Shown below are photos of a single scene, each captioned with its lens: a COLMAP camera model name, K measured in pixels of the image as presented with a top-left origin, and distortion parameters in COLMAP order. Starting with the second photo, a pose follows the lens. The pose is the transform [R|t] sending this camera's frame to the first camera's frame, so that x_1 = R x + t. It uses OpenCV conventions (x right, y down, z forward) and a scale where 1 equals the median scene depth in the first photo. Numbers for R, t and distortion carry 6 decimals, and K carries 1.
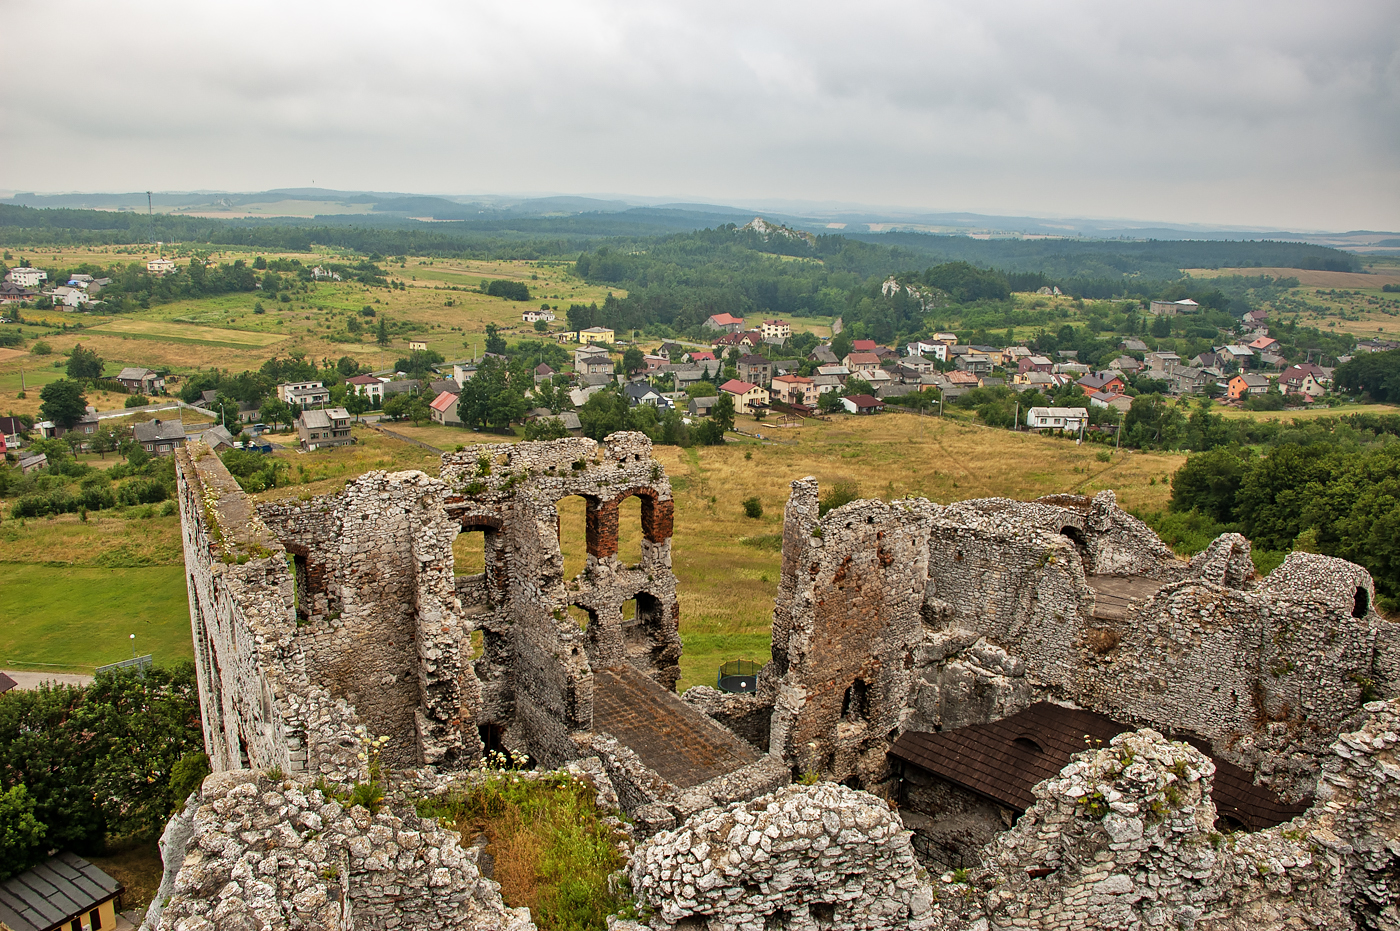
lens RADIAL K [[1104.7, 0, 700.0], [0, 1104.7, 465.5], [0, 0, 1]] dist [-0.163112, 0.129705]
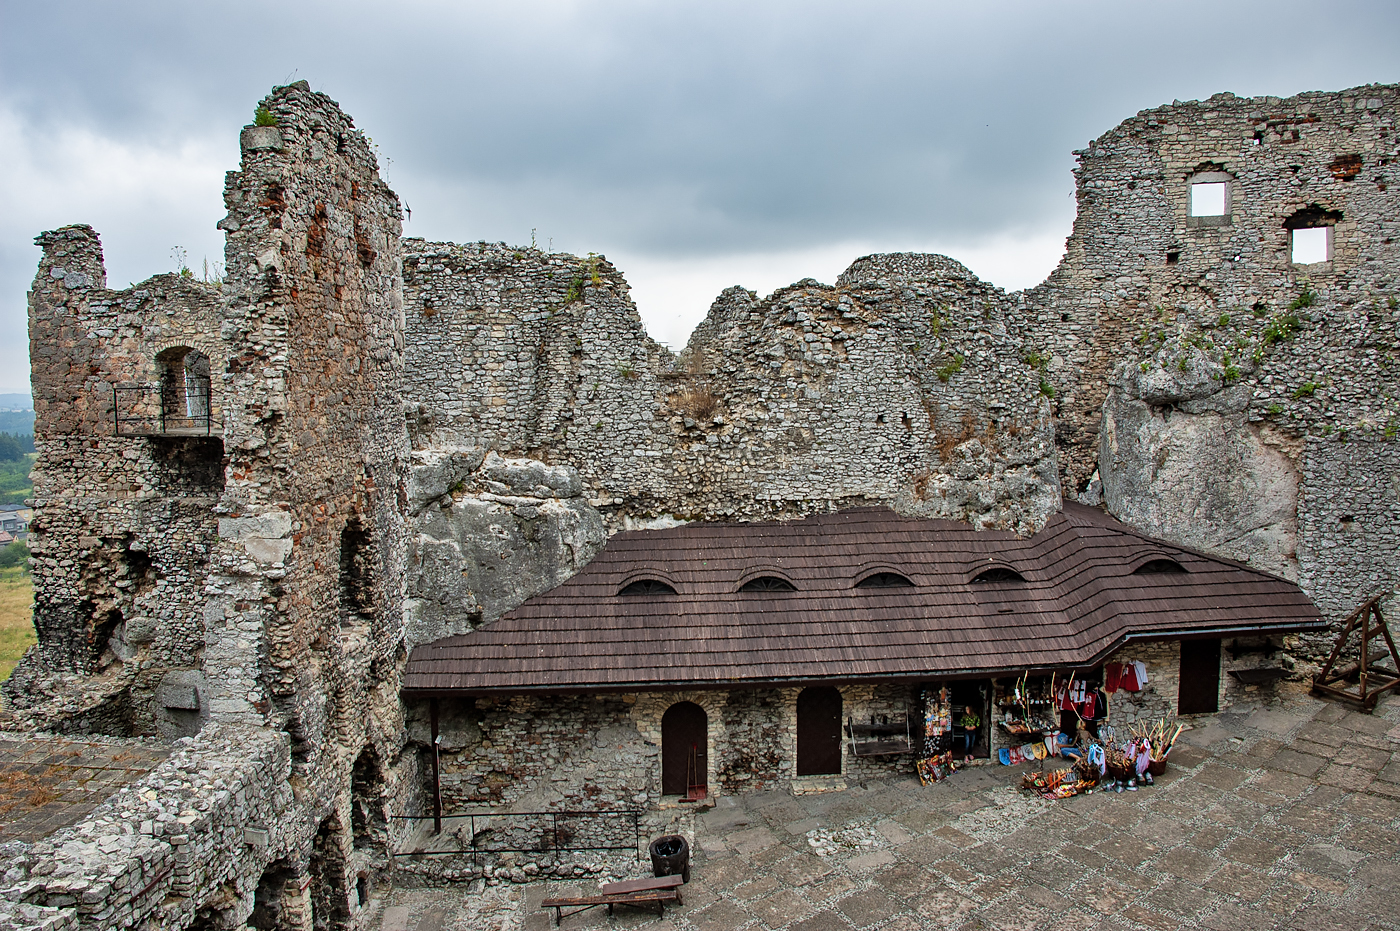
lens RADIAL K [[1104.7, 0, 700.0], [0, 1104.7, 465.5], [0, 0, 1]] dist [-0.163112, 0.129705]
pose [[0.647013, -0.106460, 0.755010, -0.098887], [0.219723, 0.974232, -0.050923, 0.224855], [-0.730134, 0.198841, 0.653733, 0.579680]]
